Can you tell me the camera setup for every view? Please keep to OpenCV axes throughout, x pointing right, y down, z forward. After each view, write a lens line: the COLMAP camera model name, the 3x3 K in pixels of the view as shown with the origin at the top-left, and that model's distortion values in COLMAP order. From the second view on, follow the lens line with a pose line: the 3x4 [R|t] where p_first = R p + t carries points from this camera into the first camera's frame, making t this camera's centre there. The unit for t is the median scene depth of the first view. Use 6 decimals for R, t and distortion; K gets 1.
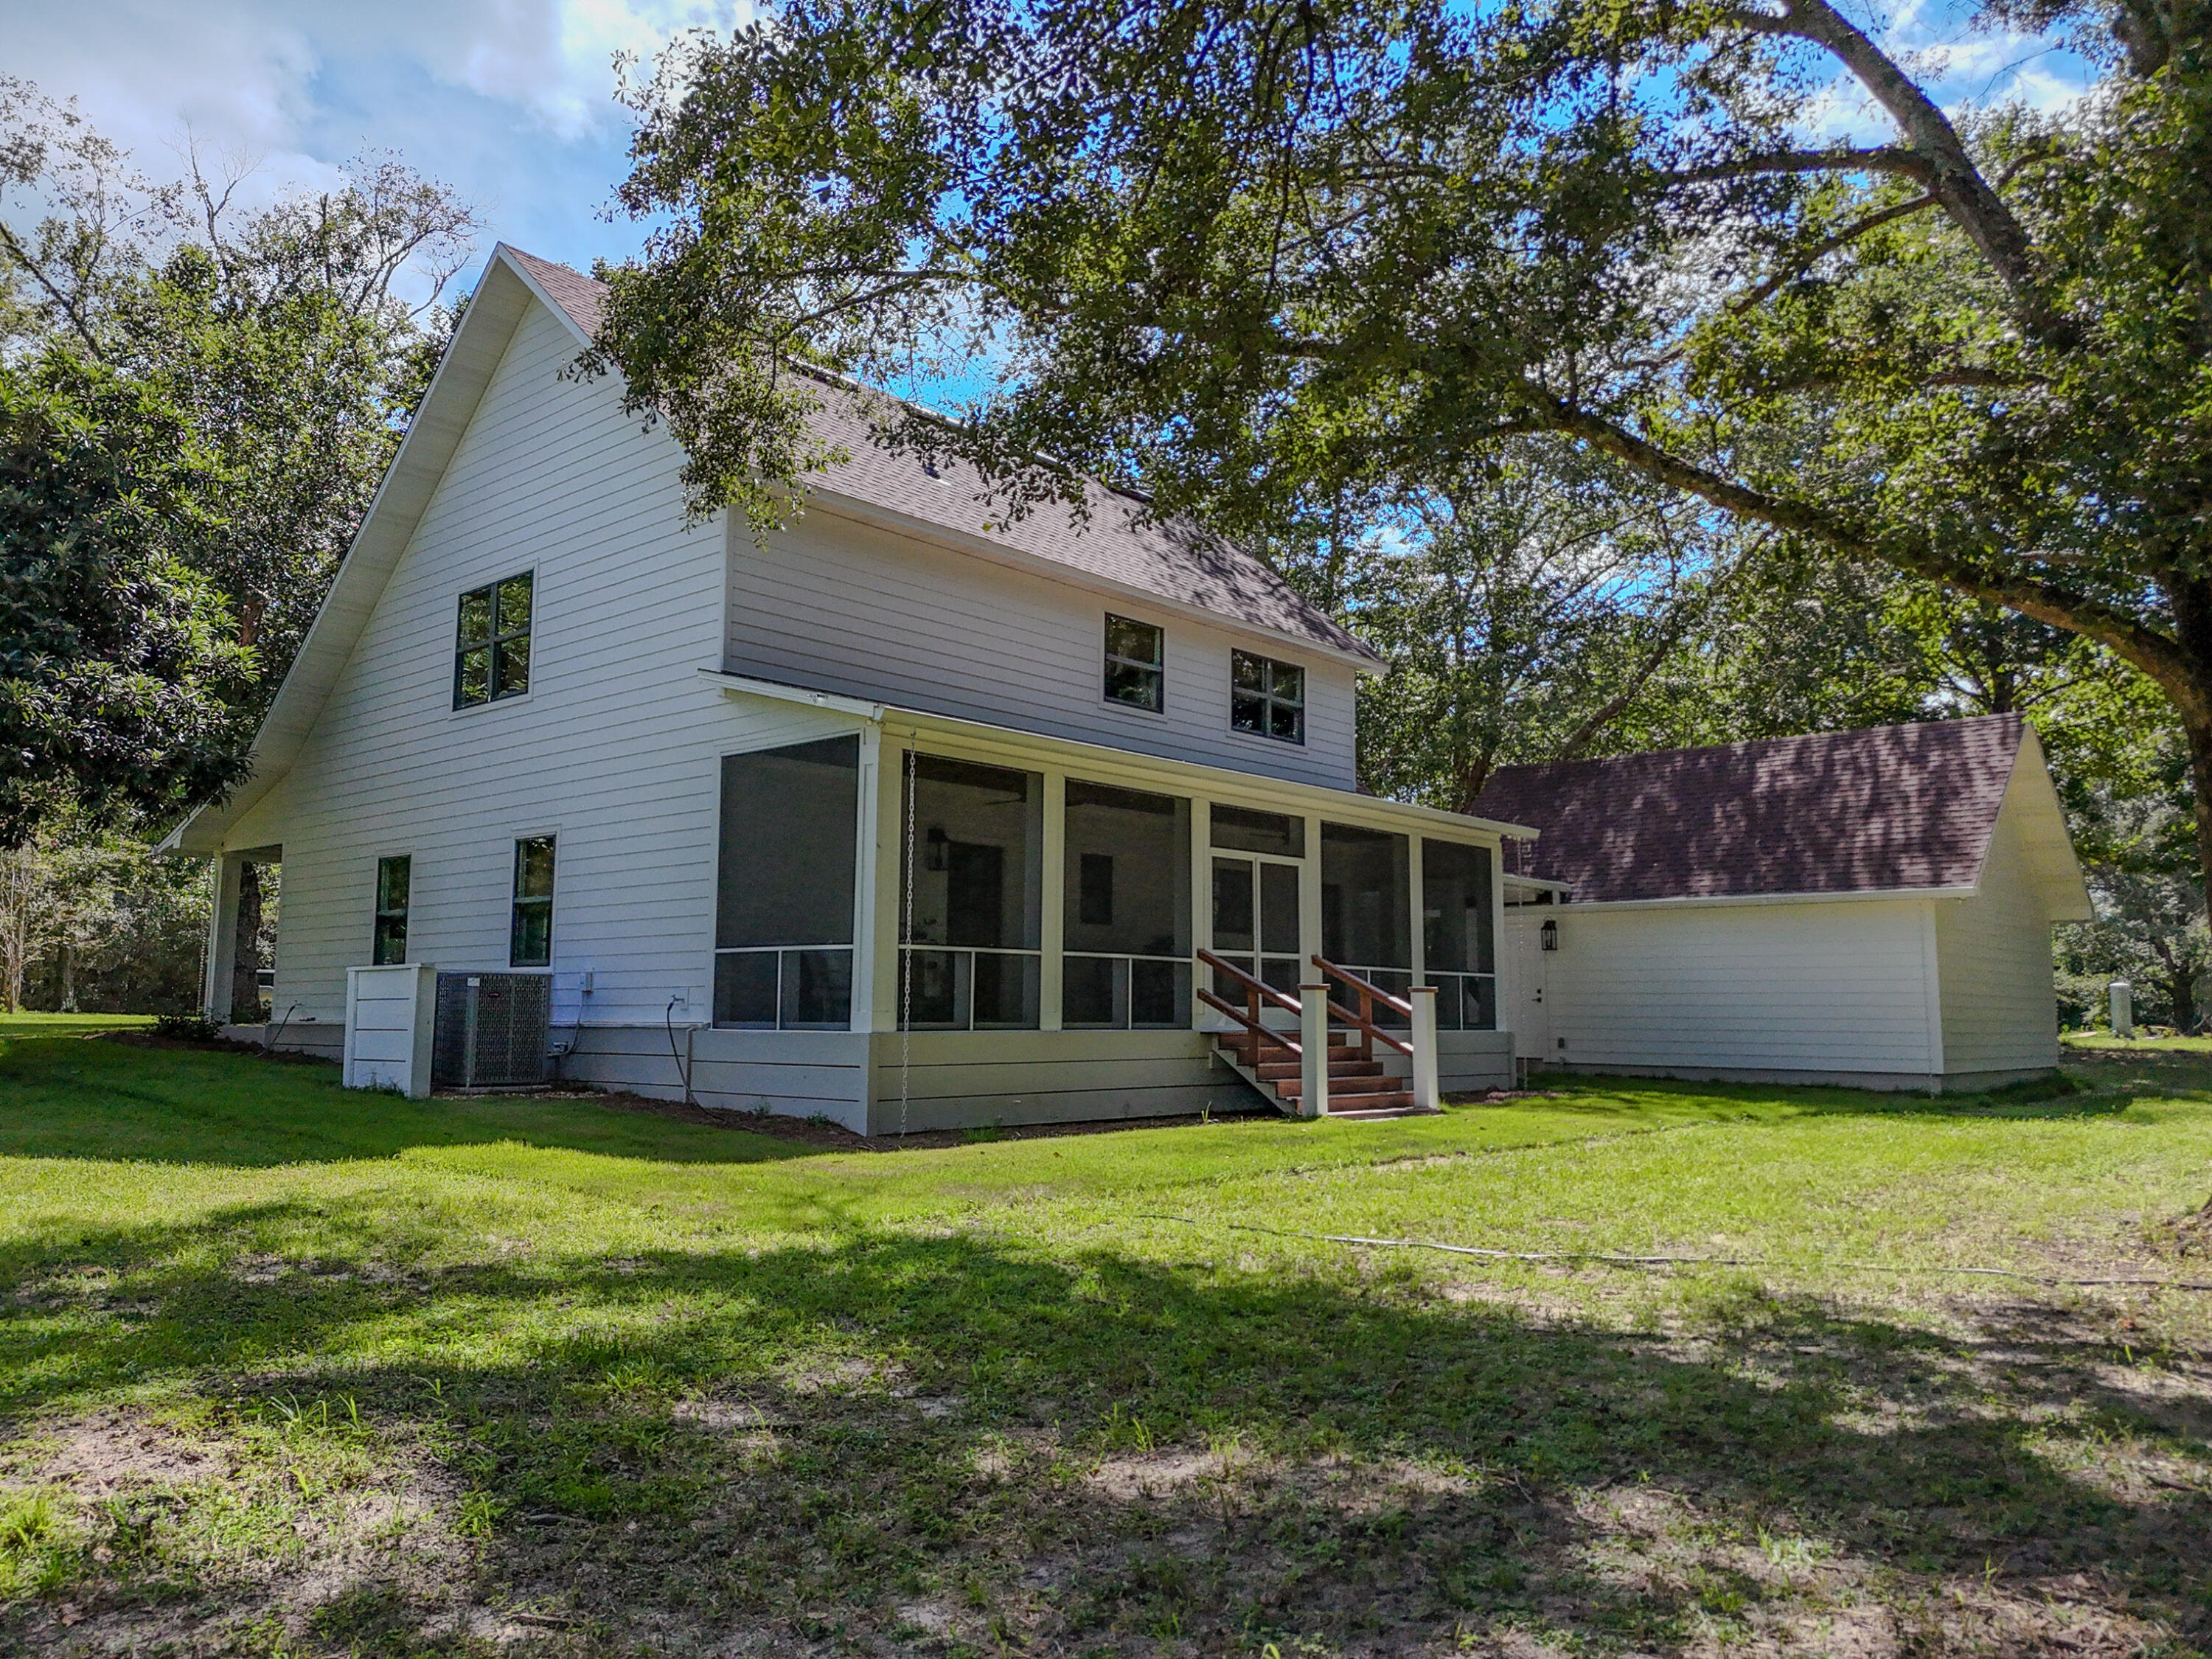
lens RADIAL K [[1595.9, 0, 1106.0], [0, 1595.9, 829.5], [0, 0, 1]] dist [0.043812, -0.001776]
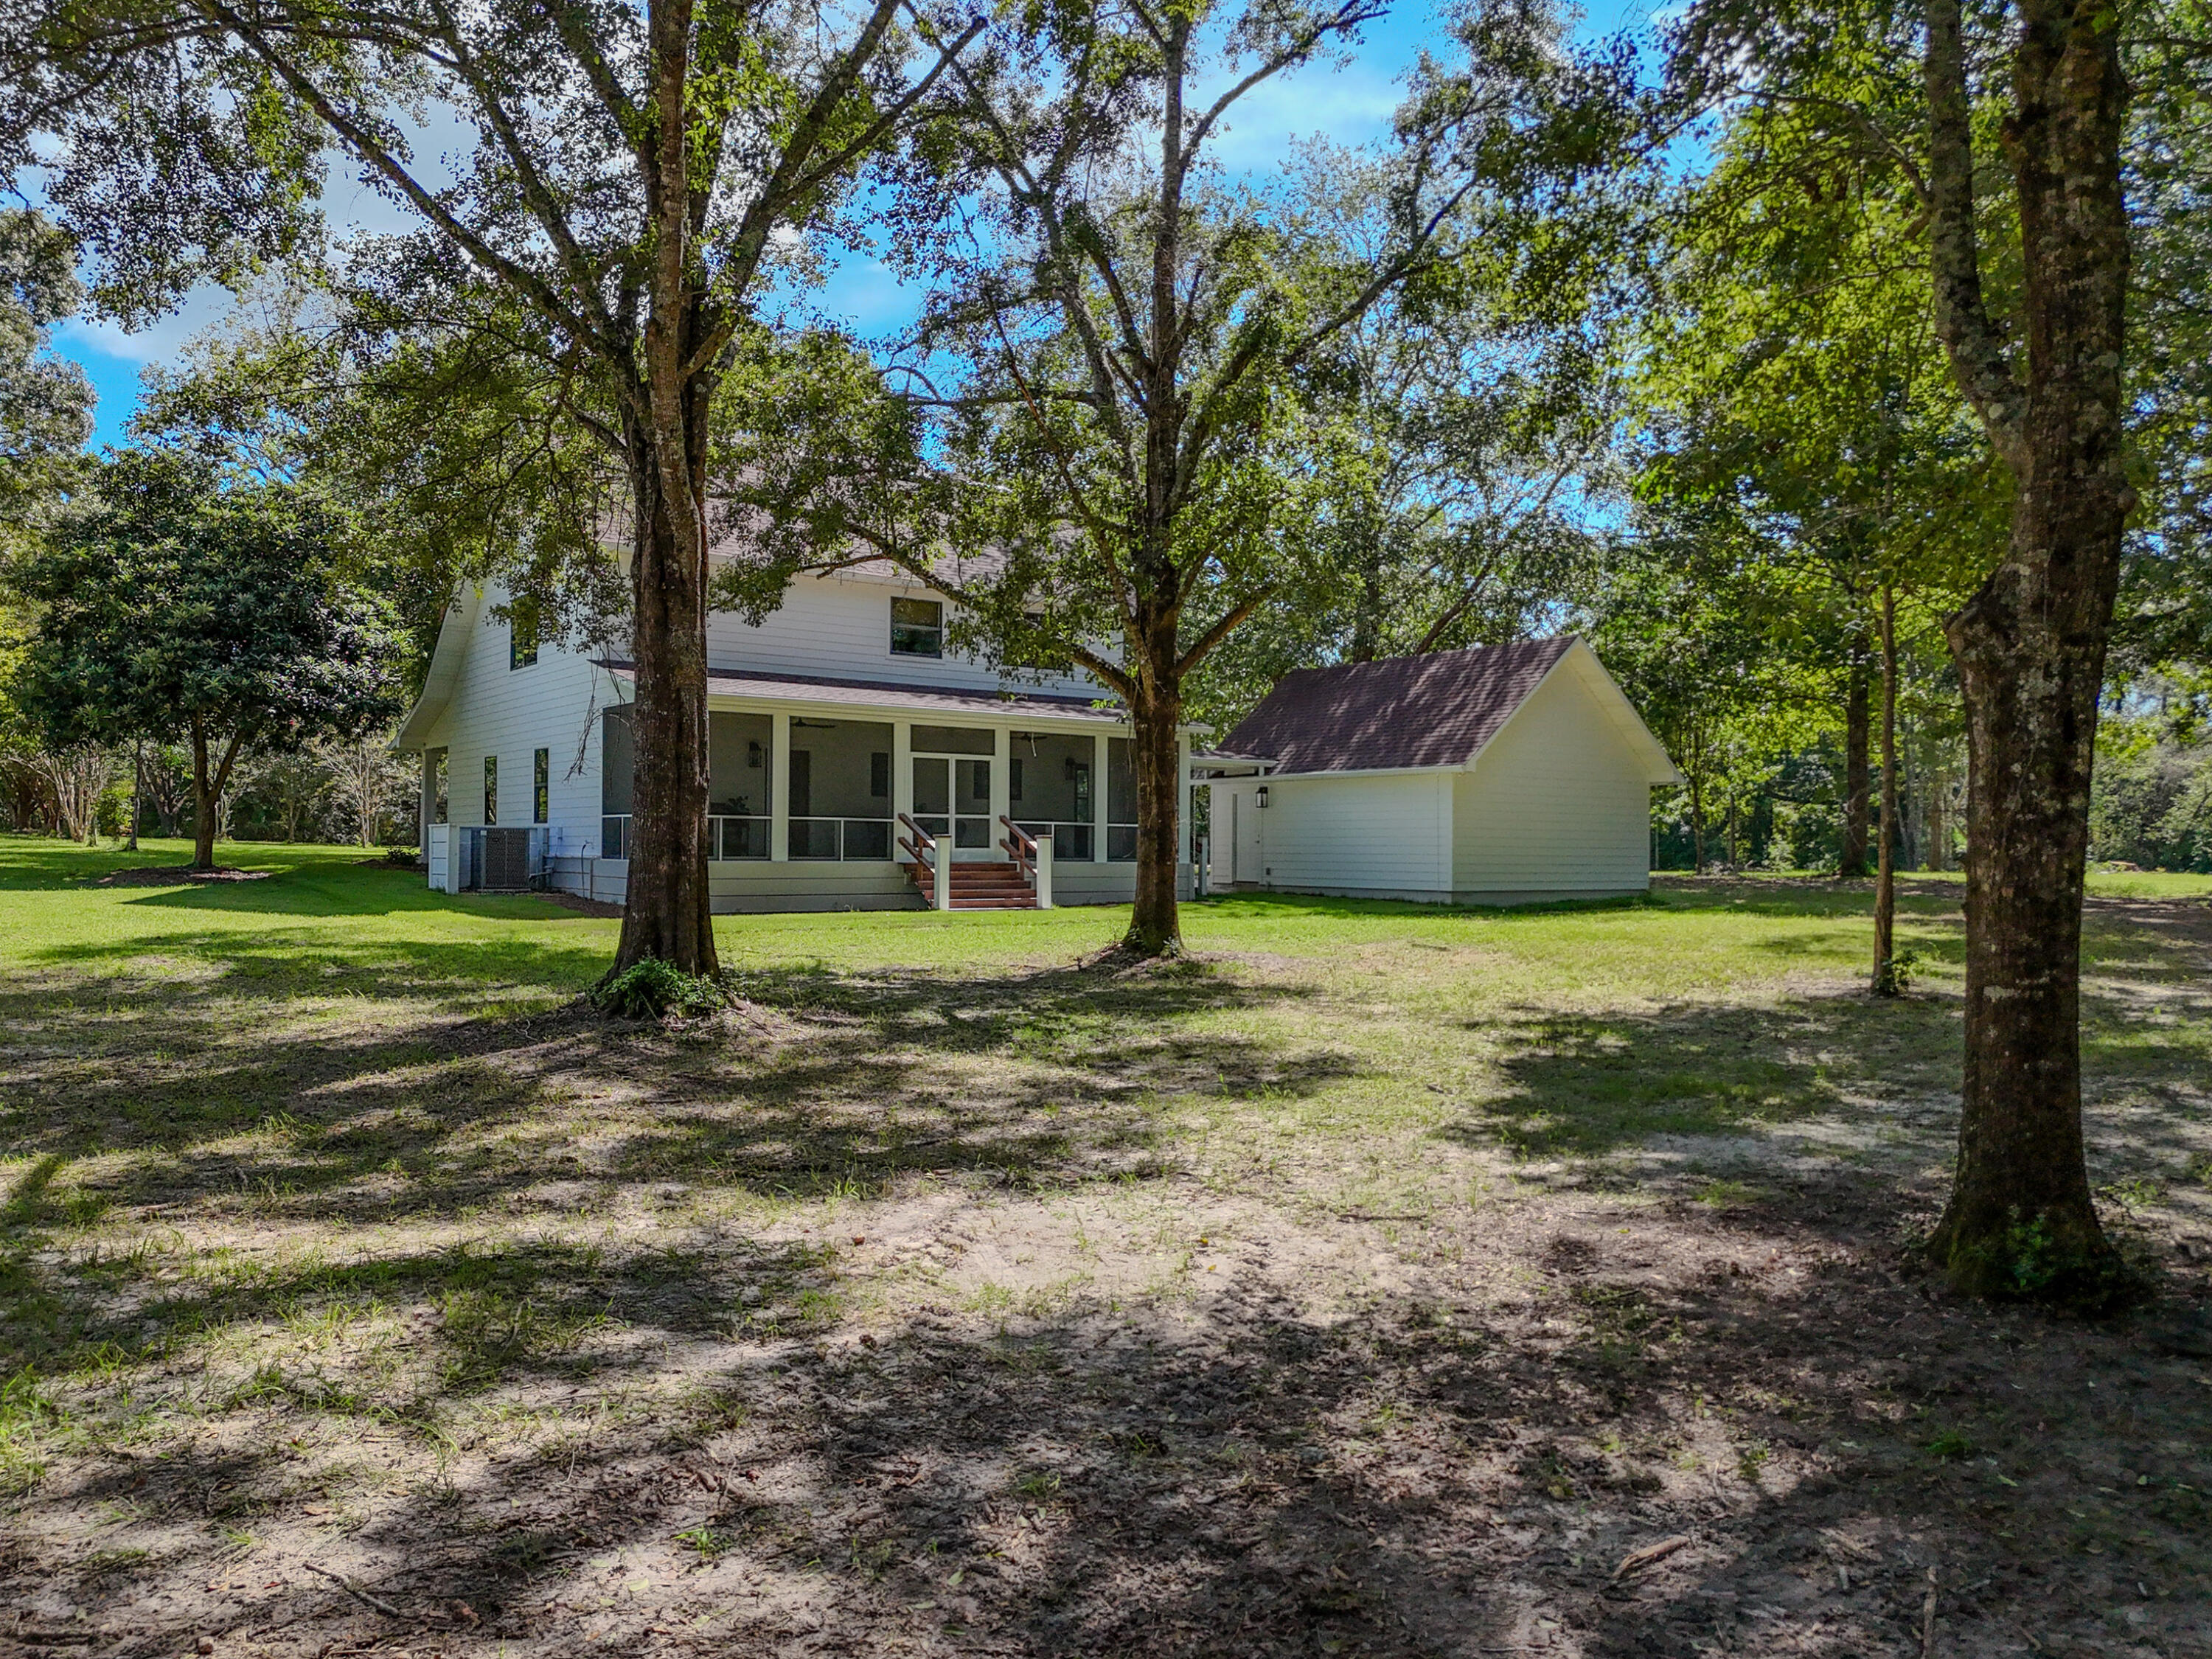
lens RADIAL K [[1513.0, 0, 1106.0], [0, 1513.0, 829.5], [0, 0, 1]] dist [0.045113, 0.000269]
pose [[0.982236, -0.000470, -0.187647, 0.556089], [0.019575, 0.994798, 0.099973, -0.062079], [0.186624, -0.101870, 0.977136, -0.508620]]
